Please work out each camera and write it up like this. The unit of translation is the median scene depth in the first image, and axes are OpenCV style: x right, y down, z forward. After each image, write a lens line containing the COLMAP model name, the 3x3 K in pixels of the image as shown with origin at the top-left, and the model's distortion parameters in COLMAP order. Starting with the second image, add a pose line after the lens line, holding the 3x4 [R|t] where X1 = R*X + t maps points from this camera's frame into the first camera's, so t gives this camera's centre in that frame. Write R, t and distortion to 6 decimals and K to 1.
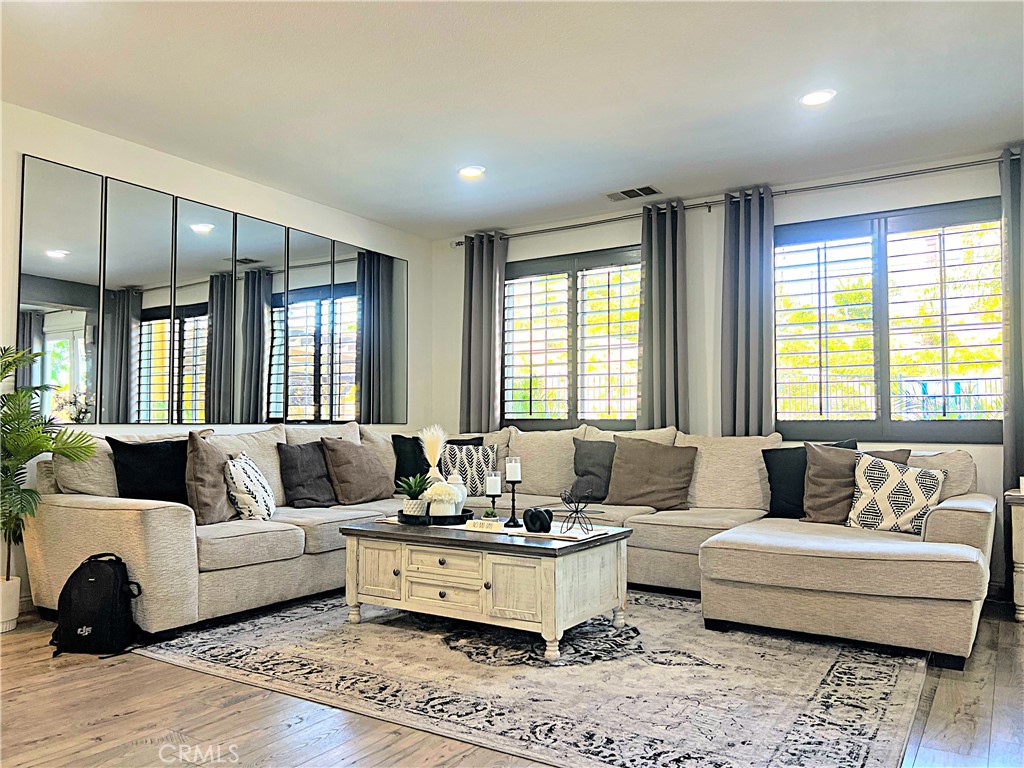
lens RADIAL K [[771.4, 0, 507.4], [0, 771.4, 382.5], [0, 0, 1]] dist [0.047551, -0.049734]
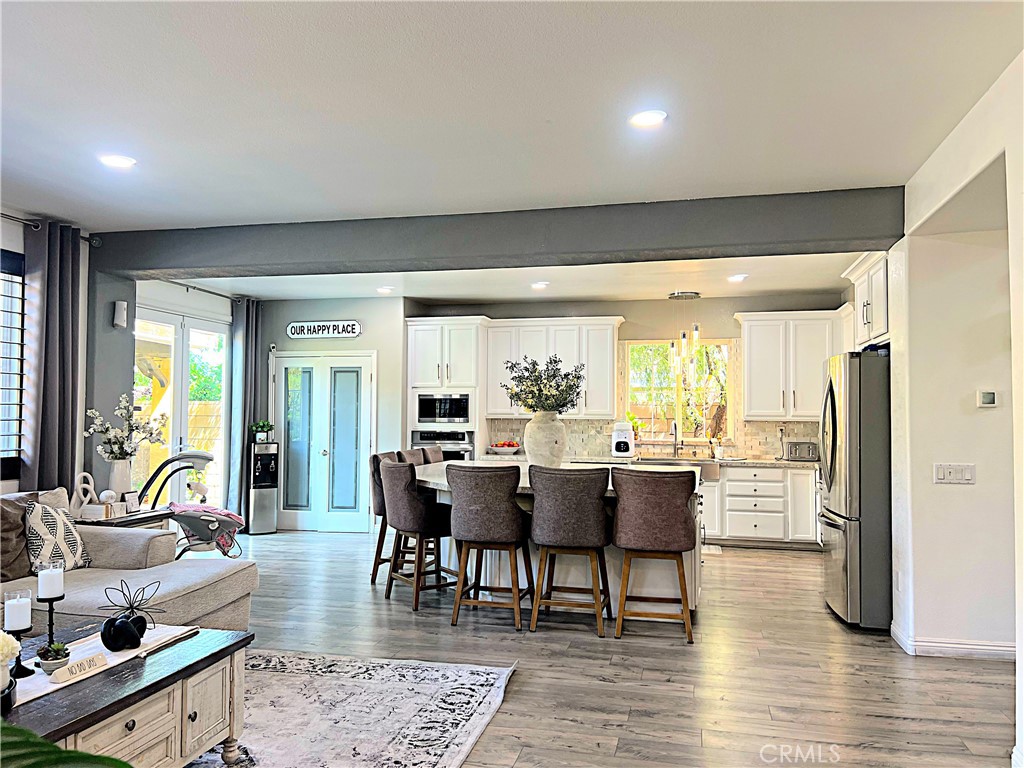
lens RADIAL K [[771.4, 0, 507.4], [0, 771.4, 385.6], [0, 0, 1]] dist [0.047551, -0.049734]
pose [[-0.321332, 0.026807, 0.946587, -1.181720], [-0.064674, 0.996644, -0.050179, -0.077357], [-0.944756, -0.077344, -0.318520, 1.283966]]
